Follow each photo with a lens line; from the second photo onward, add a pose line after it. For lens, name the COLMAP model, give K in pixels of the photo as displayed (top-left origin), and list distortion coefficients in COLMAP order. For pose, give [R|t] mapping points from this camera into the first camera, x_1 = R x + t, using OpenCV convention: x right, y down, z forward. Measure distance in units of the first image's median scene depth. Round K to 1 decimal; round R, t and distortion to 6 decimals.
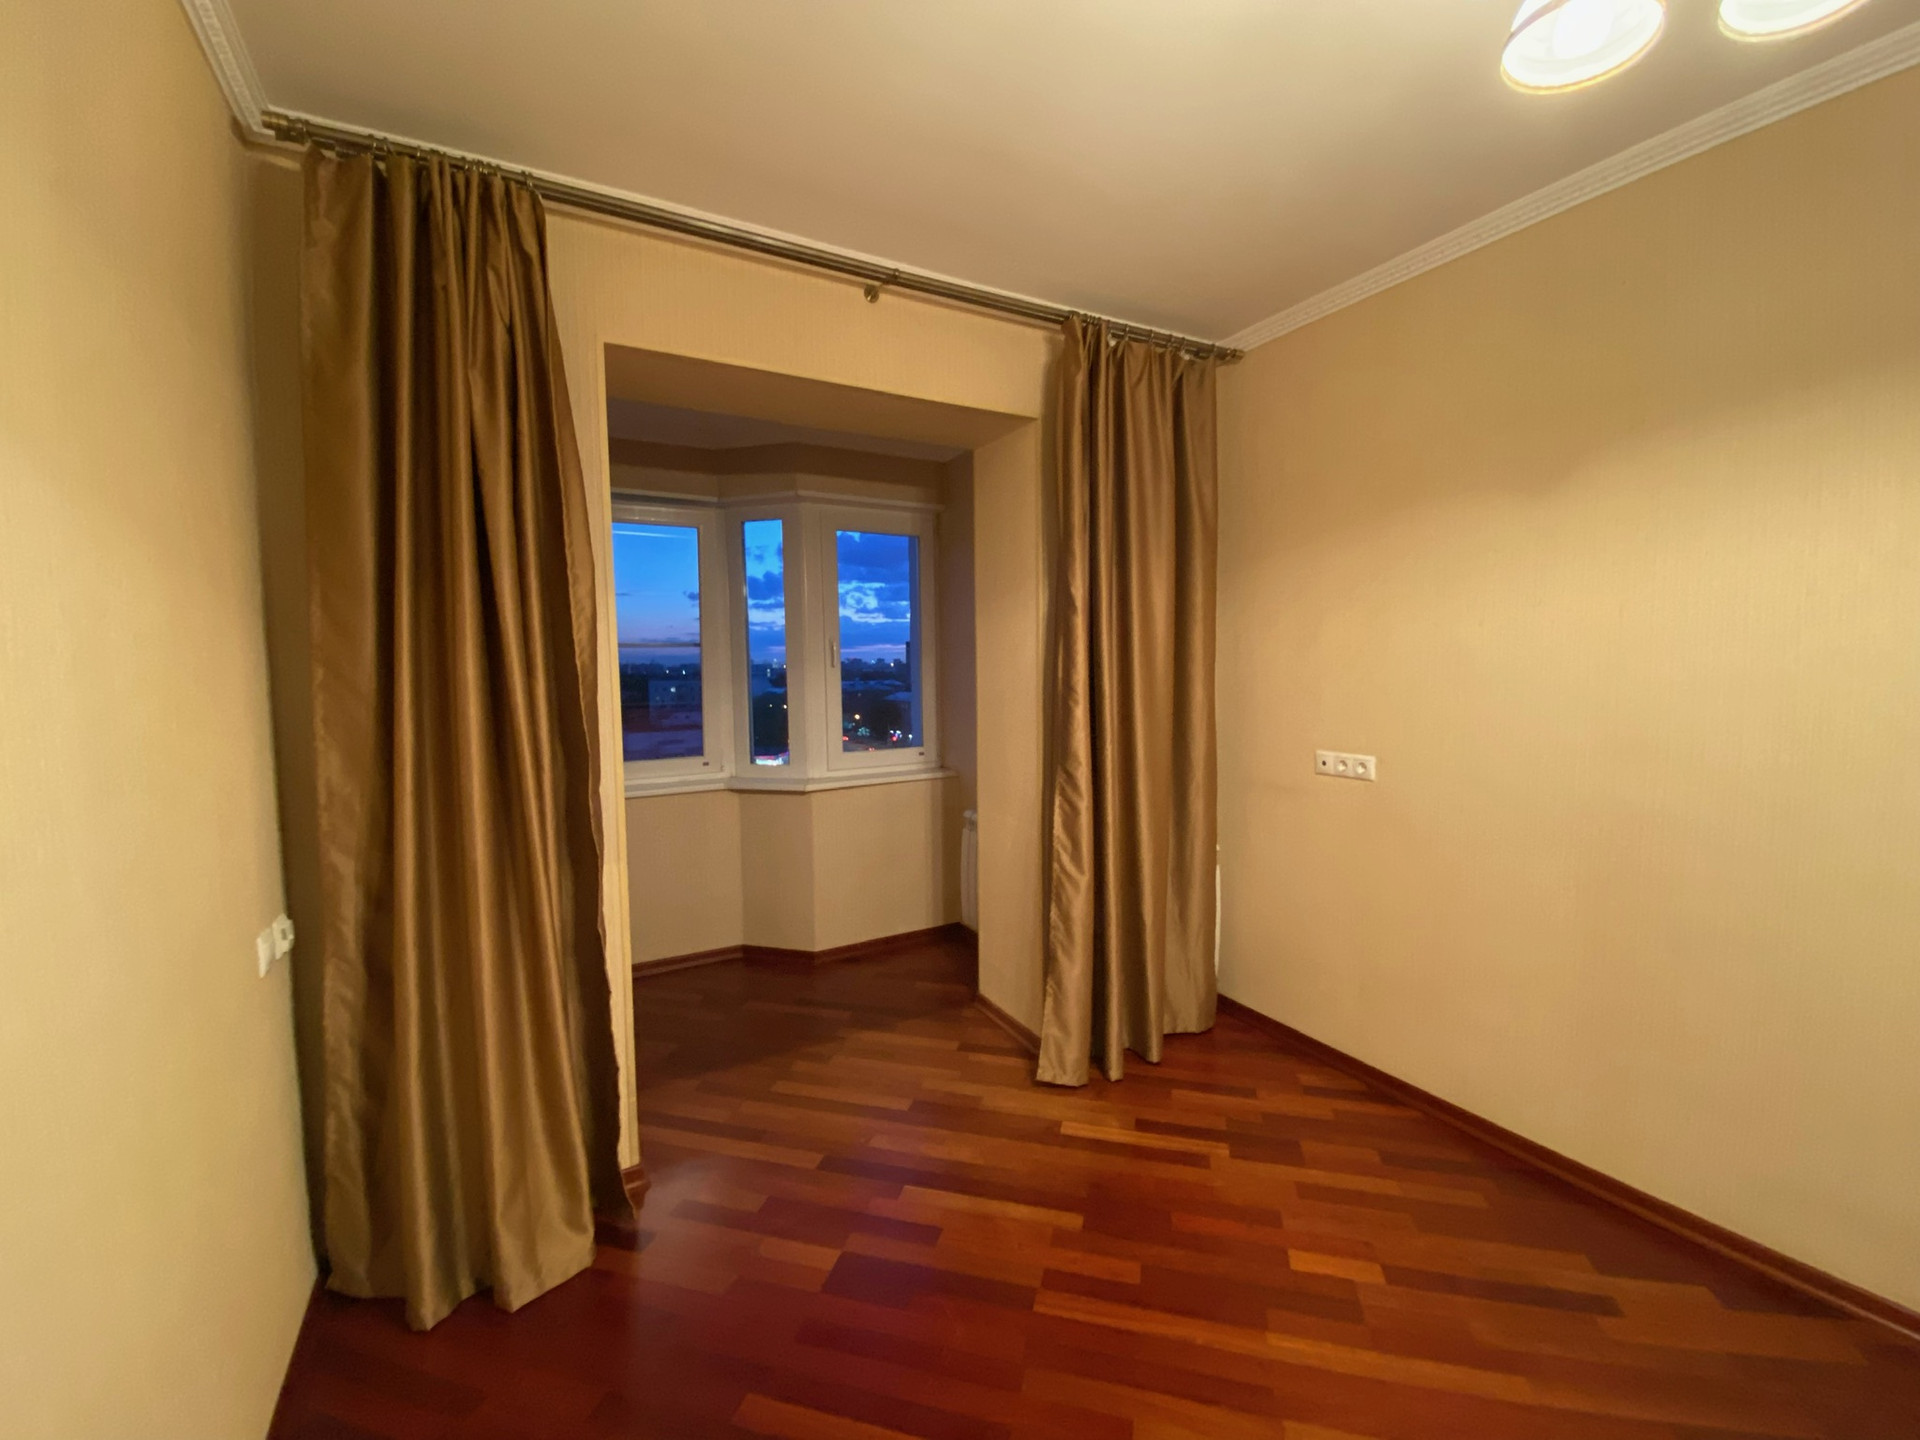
lens RADIAL K [[772.1, 0, 960.0], [0, 772.1, 720.0], [0, 0, 1]] dist [-0.001131, -0.000333]
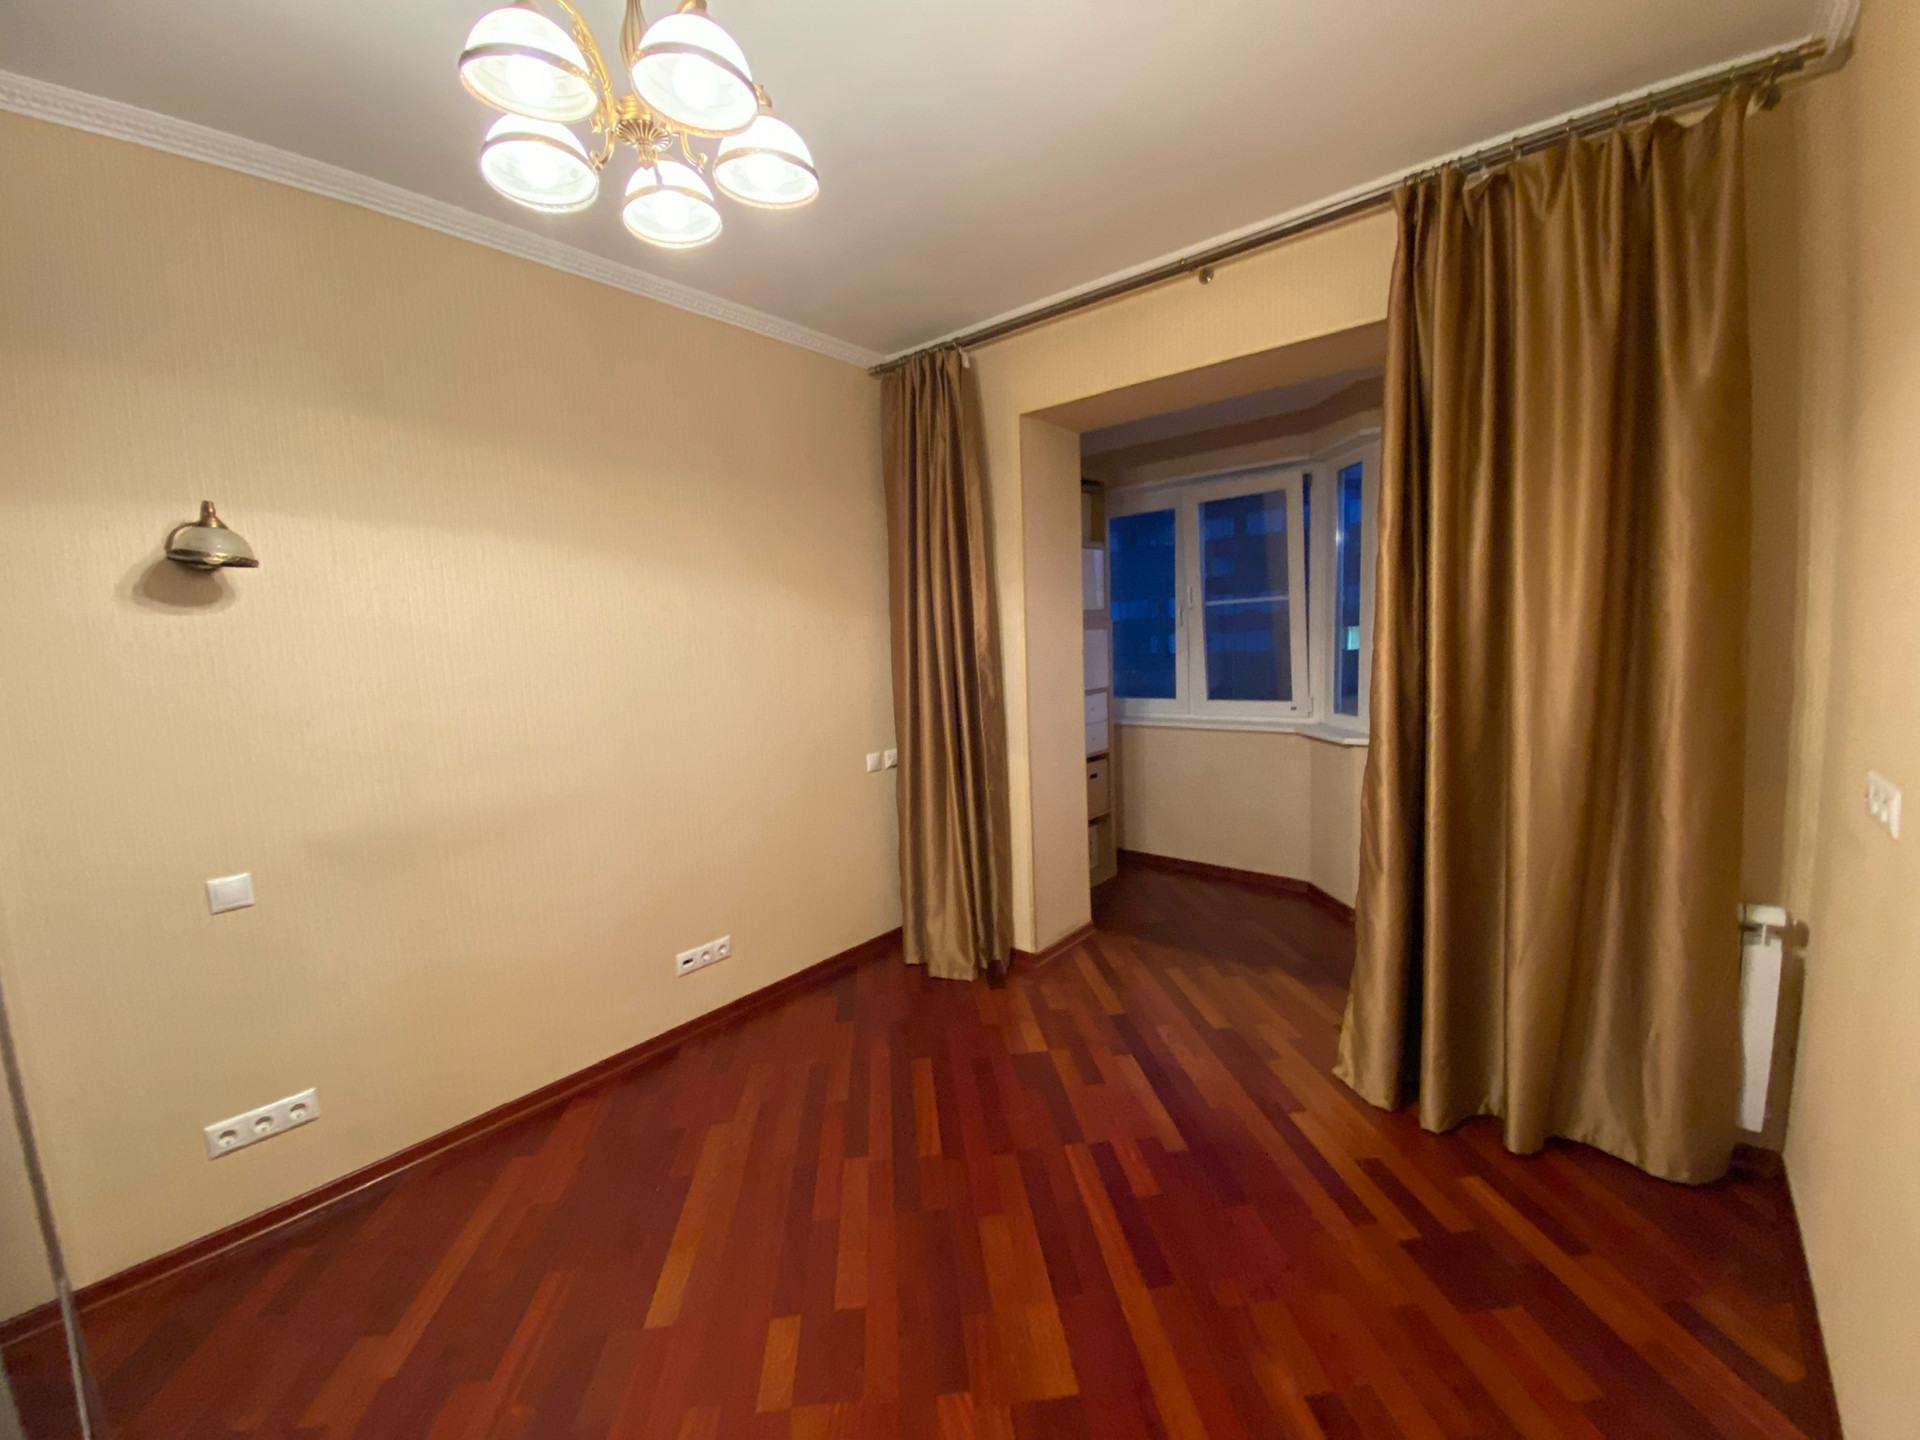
lens RADIAL K [[772.1, 0, 960.0], [0, 772.1, 720.0], [0, 0, 1]] dist [-0.001131, -0.000333]
pose [[0.374926, 0.106905, -0.920870, 0.821393], [-0.036759, 0.994262, 0.100459, -0.030400], [0.926326, -0.003814, 0.376704, 0.273328]]
